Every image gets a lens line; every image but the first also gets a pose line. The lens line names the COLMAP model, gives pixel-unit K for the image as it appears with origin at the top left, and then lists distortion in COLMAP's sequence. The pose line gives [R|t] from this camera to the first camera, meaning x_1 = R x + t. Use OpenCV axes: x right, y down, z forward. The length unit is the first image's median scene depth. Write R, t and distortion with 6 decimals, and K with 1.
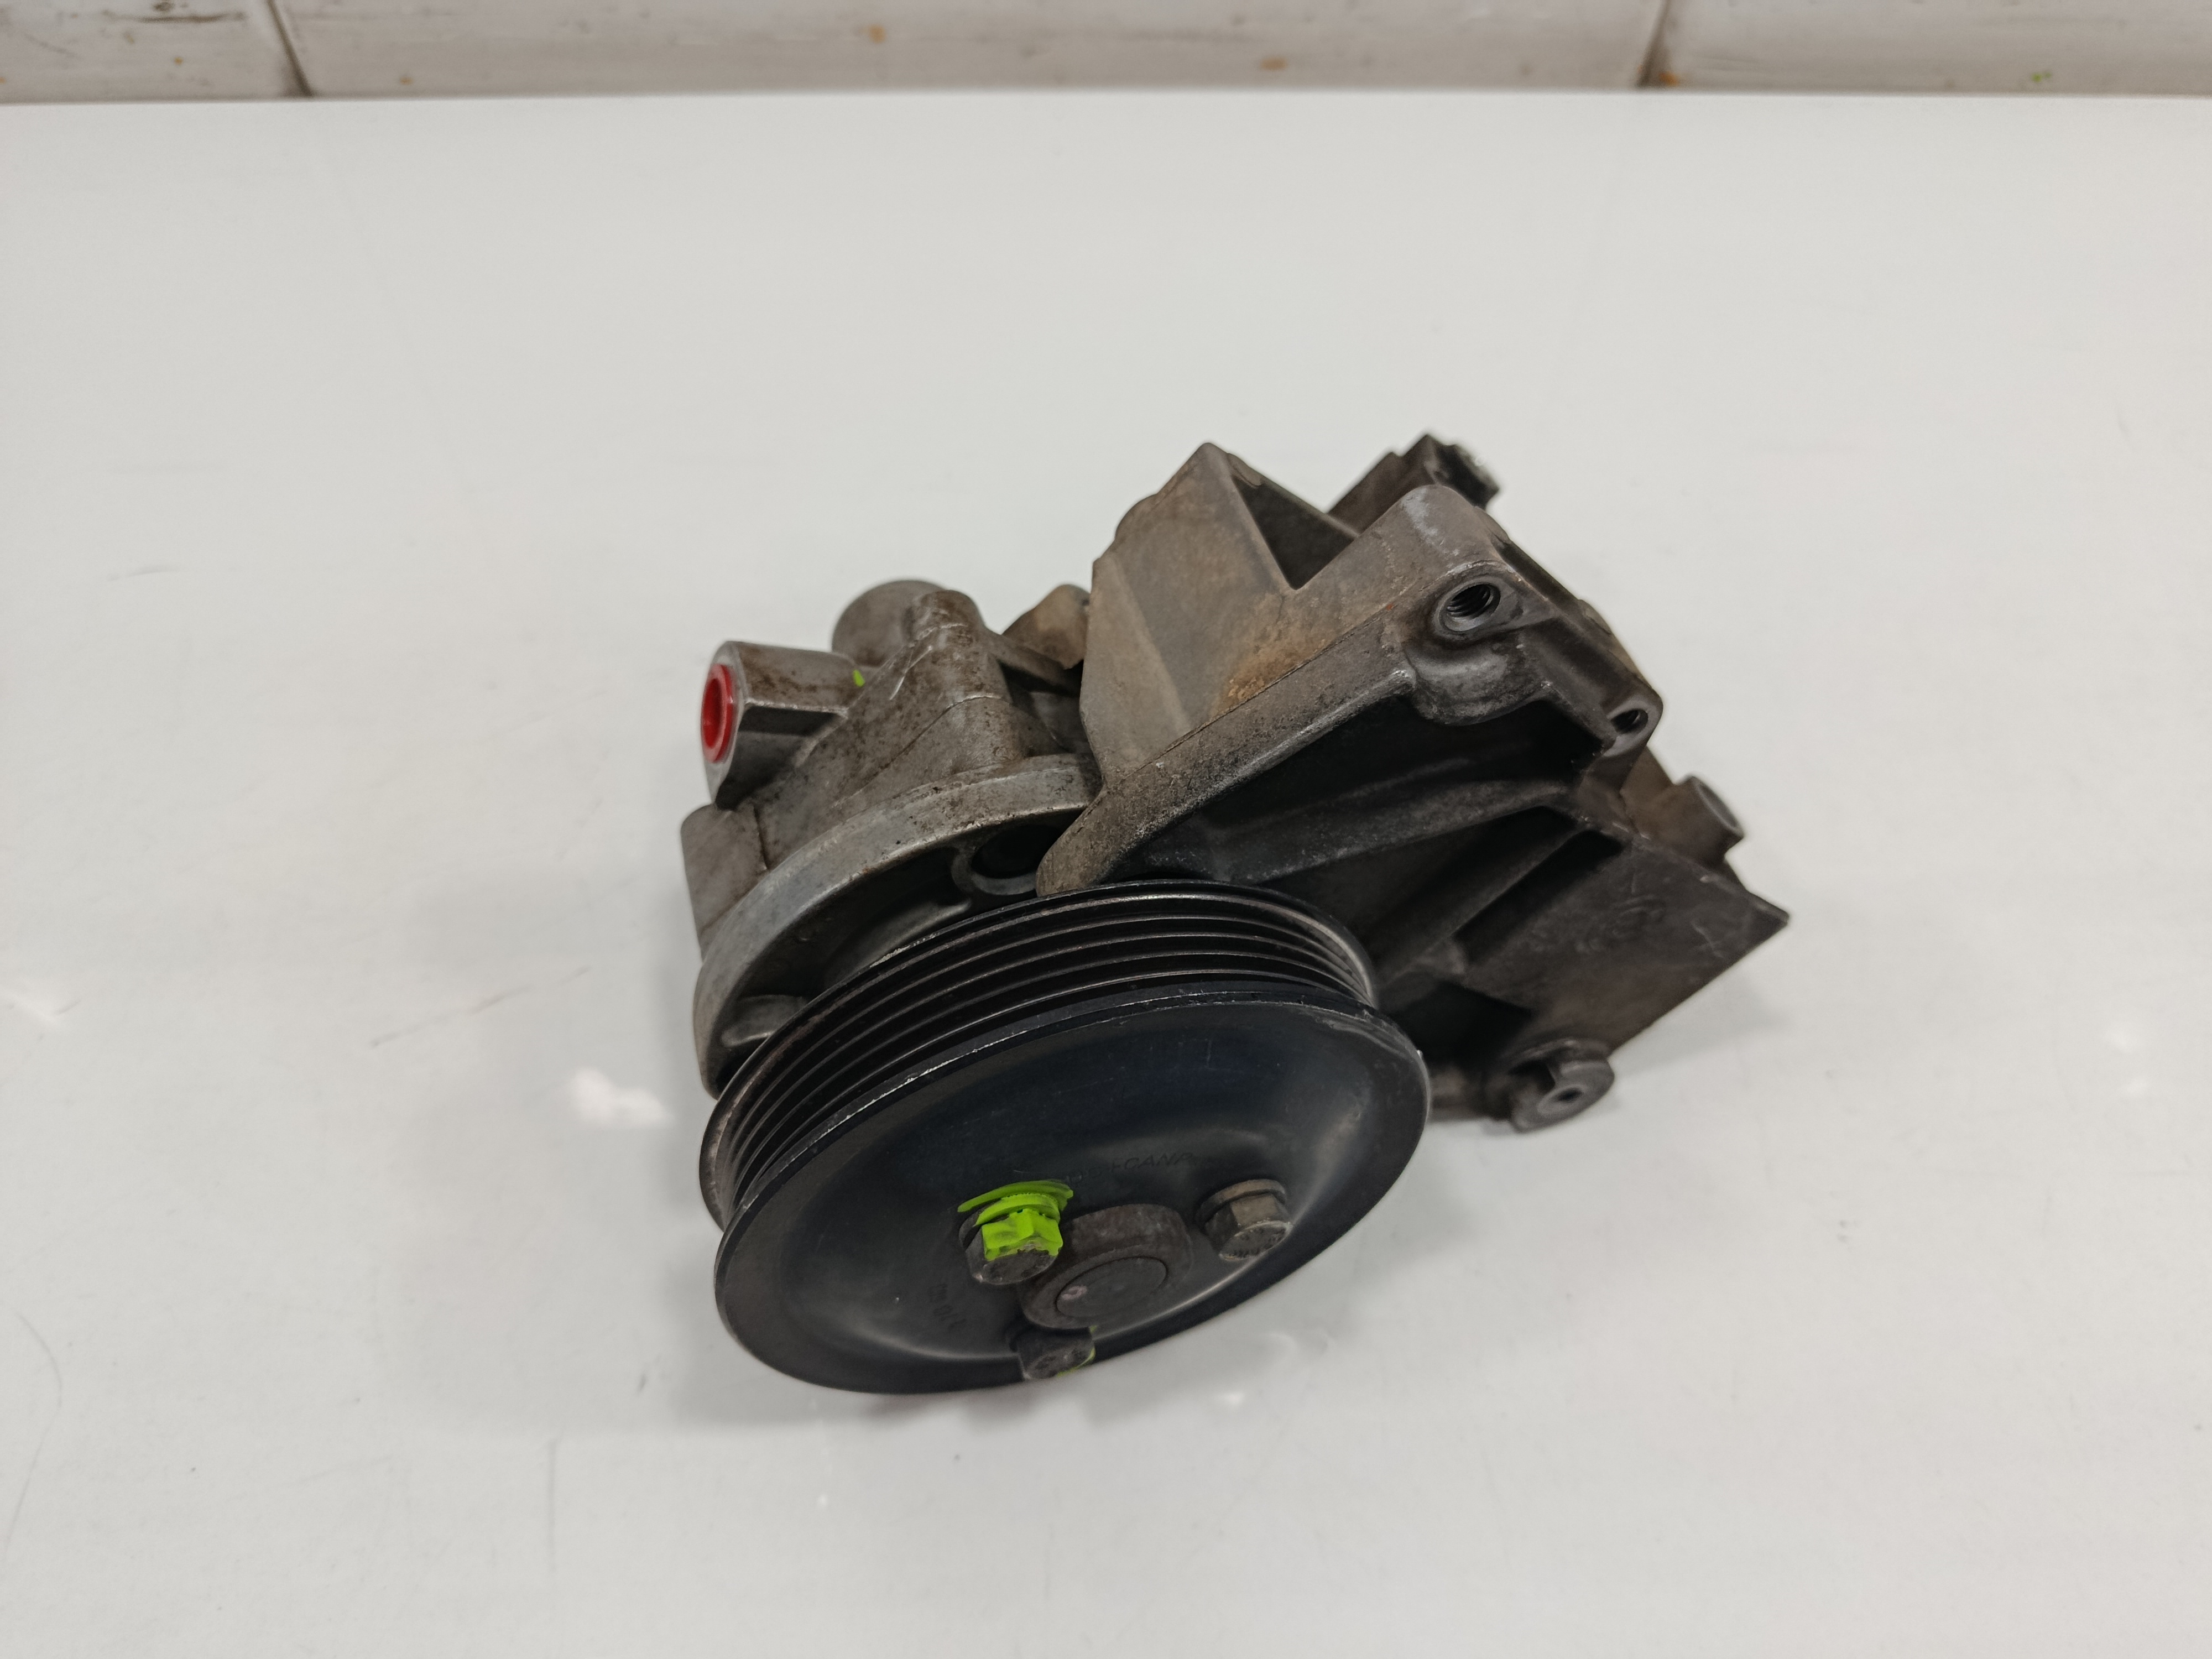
lens RADIAL K [[1596.4, 0, 1106.0], [0, 1596.4, 829.5], [0, 0, 1]] dist [-0.063554, 0.028411]
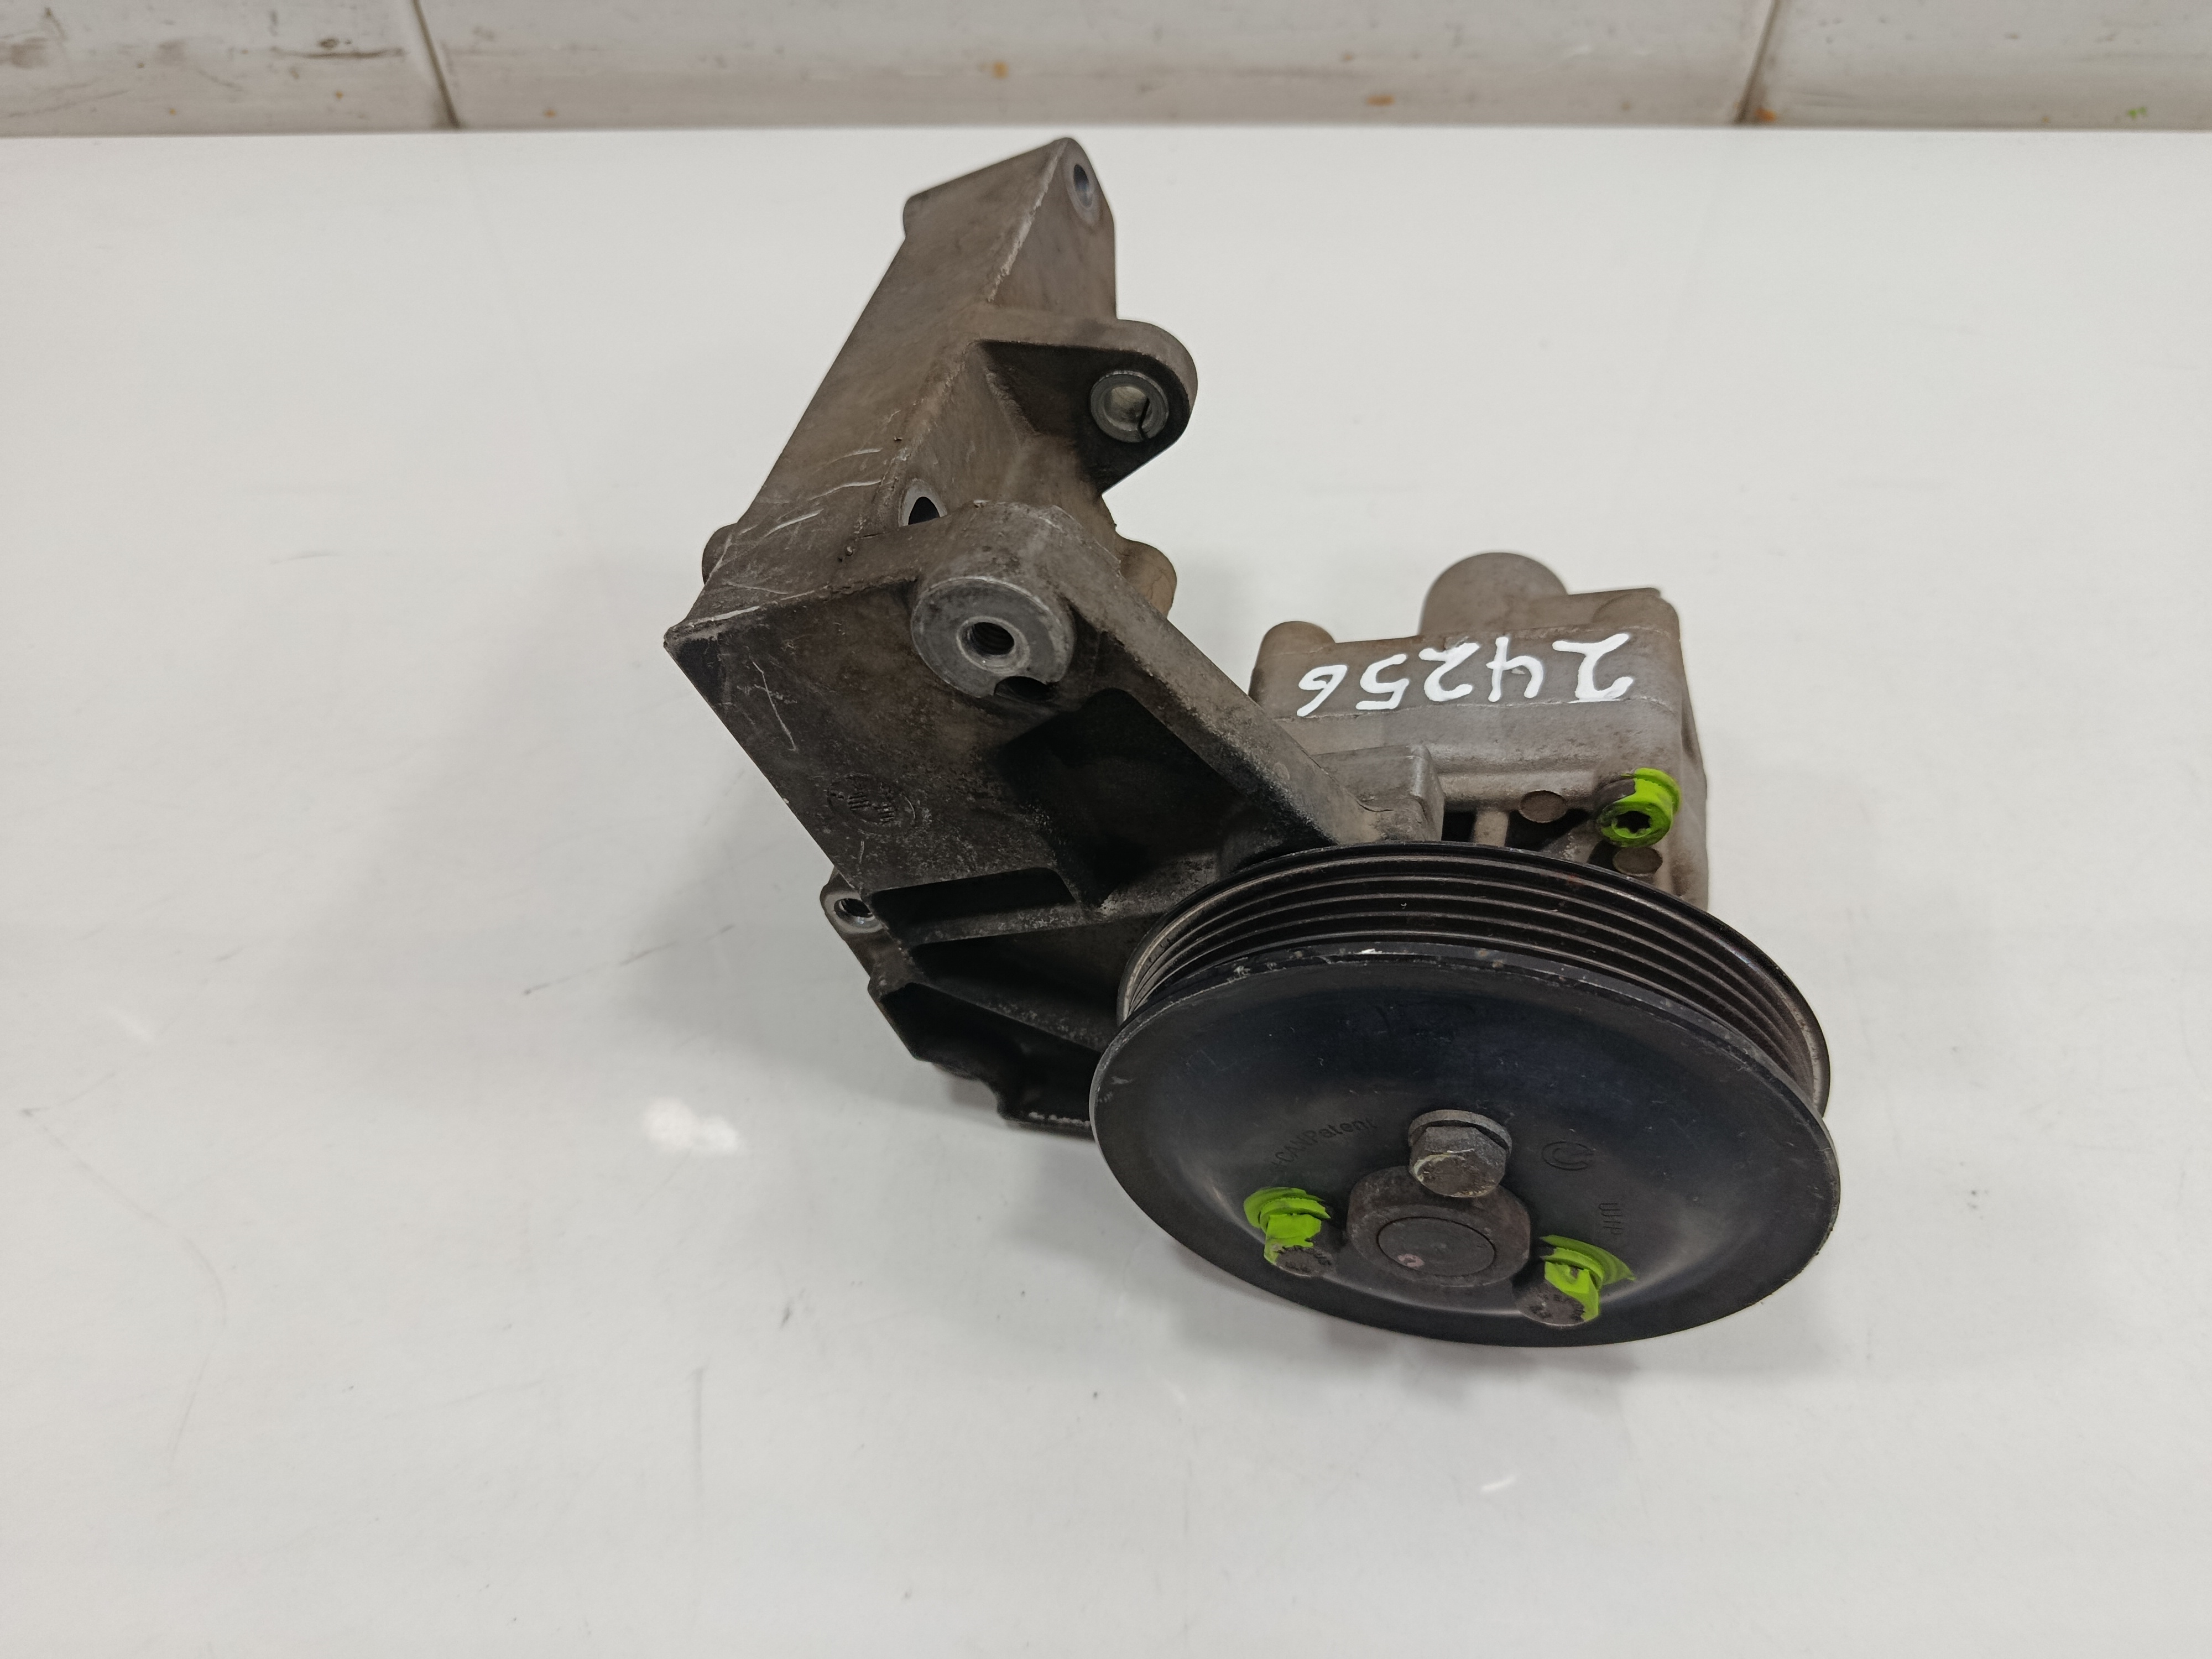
lens RADIAL K [[1596.4, 0, 1106.0], [0, 1596.4, 829.5], [0, 0, 1]] dist [-0.063554, 0.028411]
pose [[0.999259, 0.014487, -0.035648, -0.057211], [-0.016166, 0.998751, -0.047269, 0.084025], [0.034919, 0.047811, 0.998246, -0.030570]]
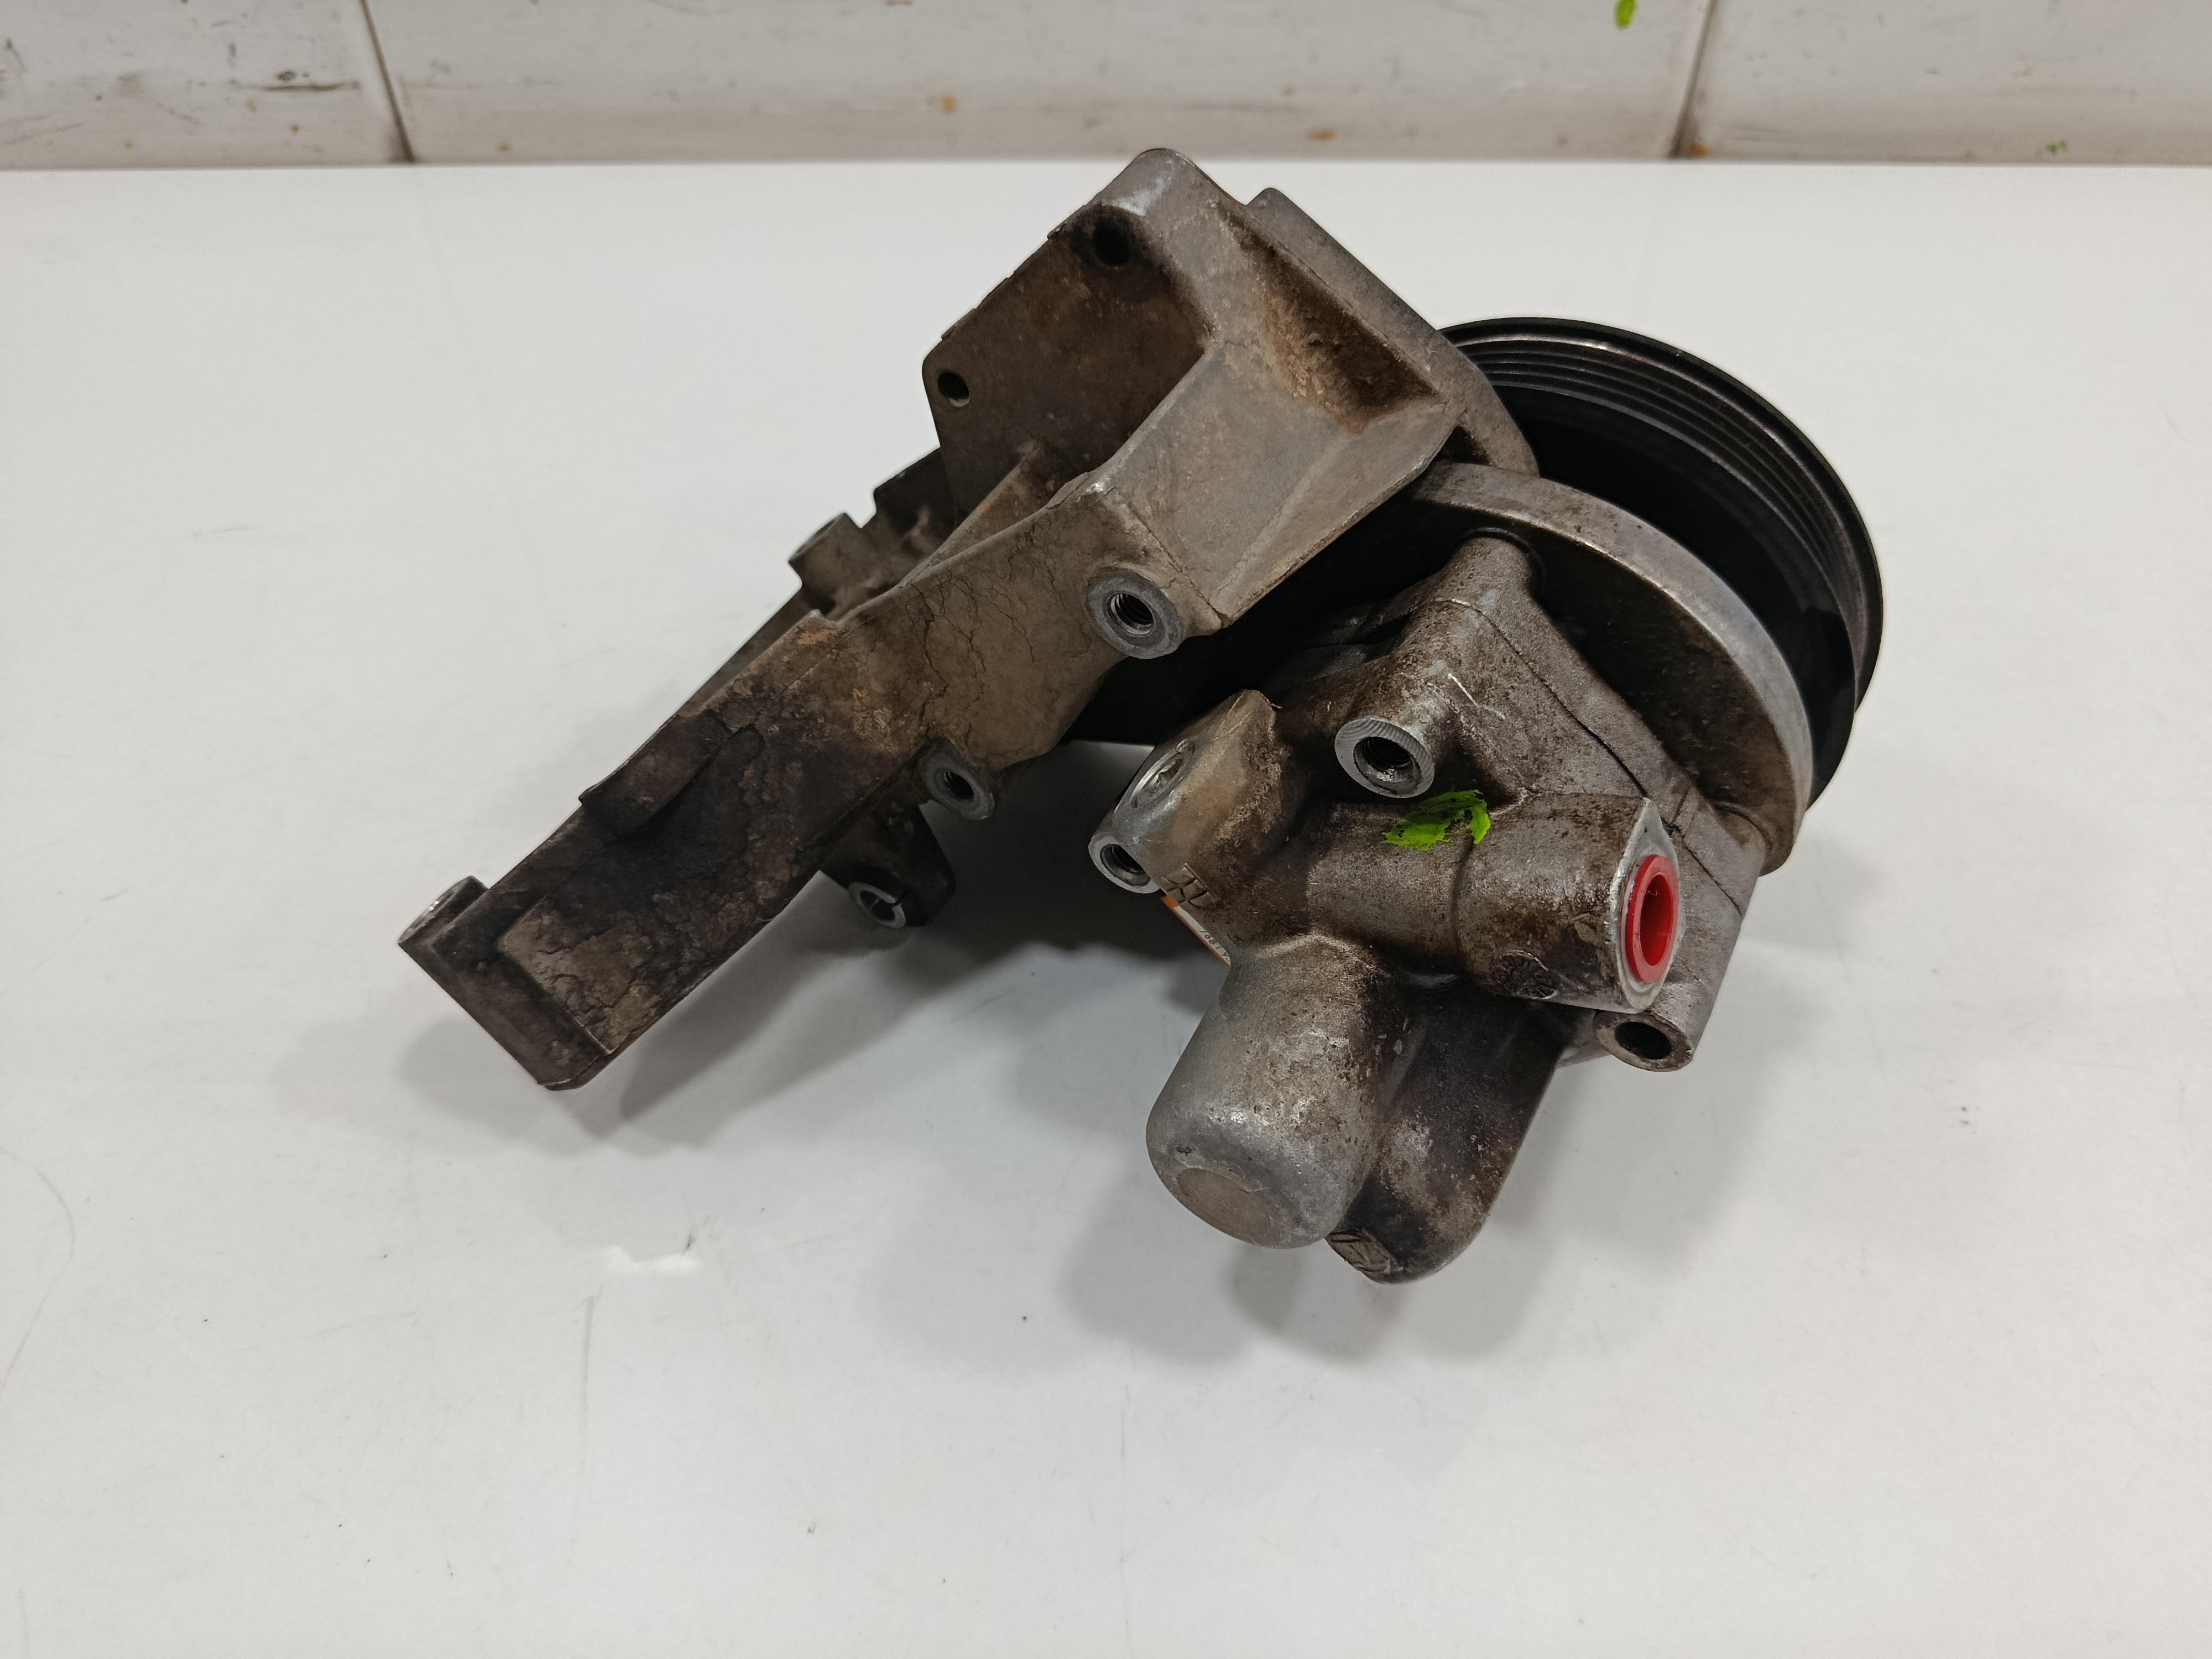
lens RADIAL K [[1596.4, 0, 1106.0], [0, 1596.4, 829.5], [0, 0, 1]] dist [-0.063554, 0.028411]
pose [[0.999796, 0.004580, -0.019677, -0.029895], [-0.007474, 0.988711, -0.149647, 0.254982], [0.018770, 0.149764, 0.988544, 0.040925]]
